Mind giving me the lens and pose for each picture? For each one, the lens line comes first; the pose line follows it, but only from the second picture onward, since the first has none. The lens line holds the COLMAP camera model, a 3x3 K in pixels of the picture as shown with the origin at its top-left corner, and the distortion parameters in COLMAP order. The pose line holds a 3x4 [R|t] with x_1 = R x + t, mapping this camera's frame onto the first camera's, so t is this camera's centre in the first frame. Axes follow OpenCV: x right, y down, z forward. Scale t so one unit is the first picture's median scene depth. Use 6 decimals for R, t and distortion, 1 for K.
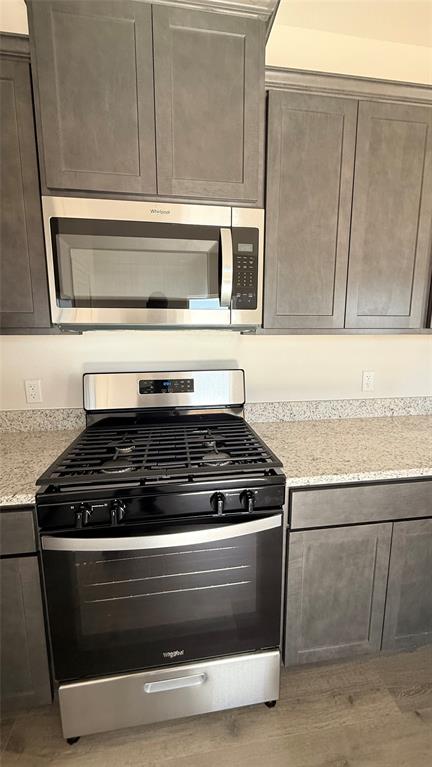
lens RADIAL K [[314.7, 0, 207.5], [0, 314.7, 375.7], [0, 0, 1]] dist [0.000260, 0.001486]
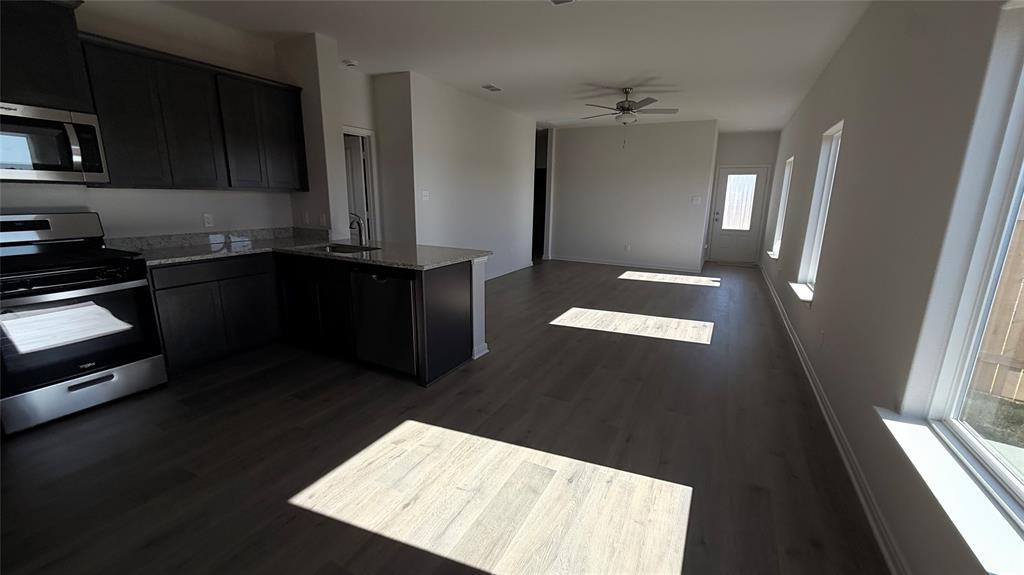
lens RADIAL K [[420.1, 0, 528.7], [0, 420.1, 289.4], [0, 0, 1]] dist [0.000260, 0.001486]
pose [[0.560219, -0.171812, 0.810330, -0.536679], [0.088274, 0.985065, 0.147833, 0.290172], [-0.823627, -0.011288, 0.567019, -2.314741]]
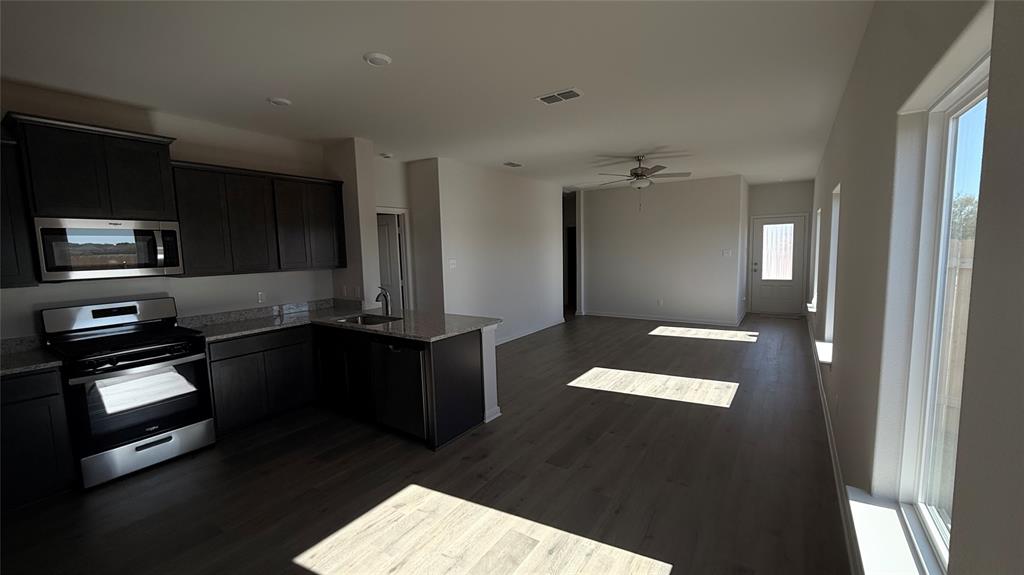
lens RADIAL K [[420.1, 0, 524.6], [0, 420.1, 289.1], [0, 0, 1]] dist [0.000260, 0.001486]
pose [[0.655826, -0.090293, 0.749493, -0.473930], [0.121776, 0.992472, 0.013008, 0.191342], [-0.745025, 0.082739, 0.661885, -2.690950]]
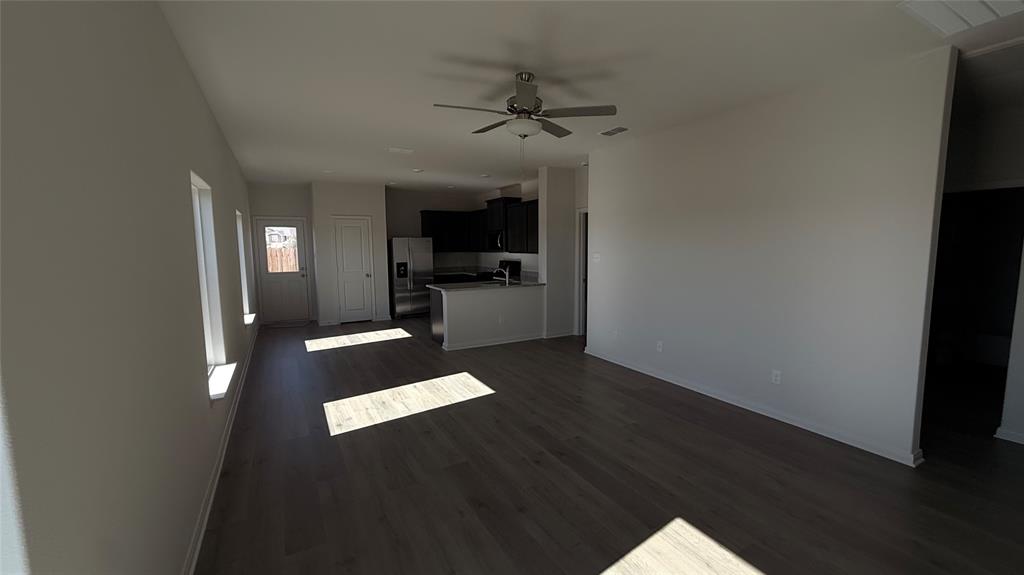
lens RADIAL K [[420.1, 0, 518.8], [0, 420.1, 292.6], [0, 0, 1]] dist [0.000260, 0.001486]
pose [[0.350490, 0.107036, -0.930430, 7.339393], [-0.105223, 0.991658, 0.074443, -0.027371], [0.930637, 0.071811, 0.358829, -1.328436]]
